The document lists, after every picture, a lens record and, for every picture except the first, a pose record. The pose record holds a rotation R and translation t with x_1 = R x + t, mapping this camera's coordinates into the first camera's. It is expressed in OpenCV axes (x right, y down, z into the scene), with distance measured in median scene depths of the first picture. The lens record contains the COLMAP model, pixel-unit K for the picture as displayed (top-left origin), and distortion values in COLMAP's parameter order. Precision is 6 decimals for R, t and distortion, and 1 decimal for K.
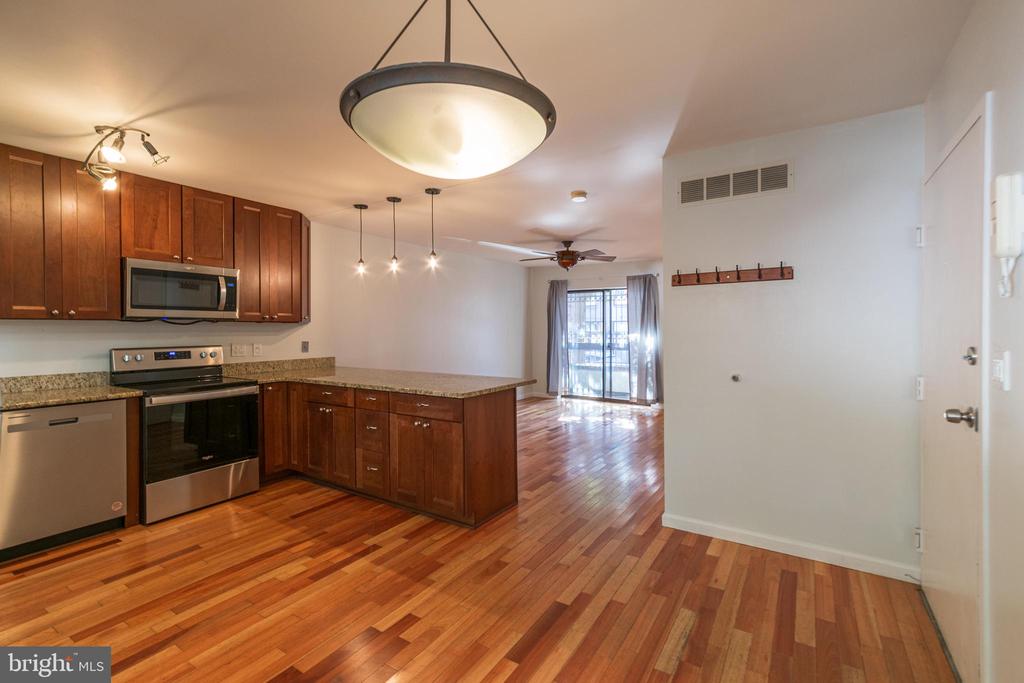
lens RADIAL K [[448.7, 0, 513.9], [0, 448.7, 329.8], [0, 0, 1]] dist [-0.000601, -0.000283]
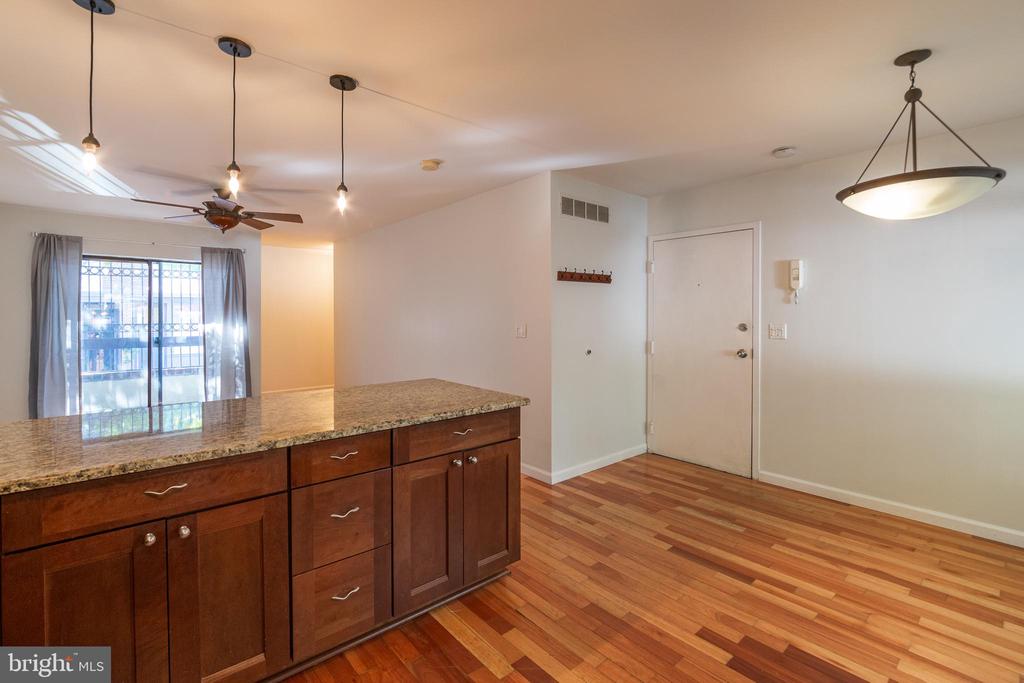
lens RADIAL K [[447.6, 0, 519.7], [0, 447.6, 313.5], [0, 0, 1]] dist [-0.013742, -0.000095]
pose [[0.301455, 0.006178, 0.953460, -0.859595], [0.003529, 0.999965, -0.007595, -0.000181], [-0.953474, 0.005655, 0.301423, 0.774218]]
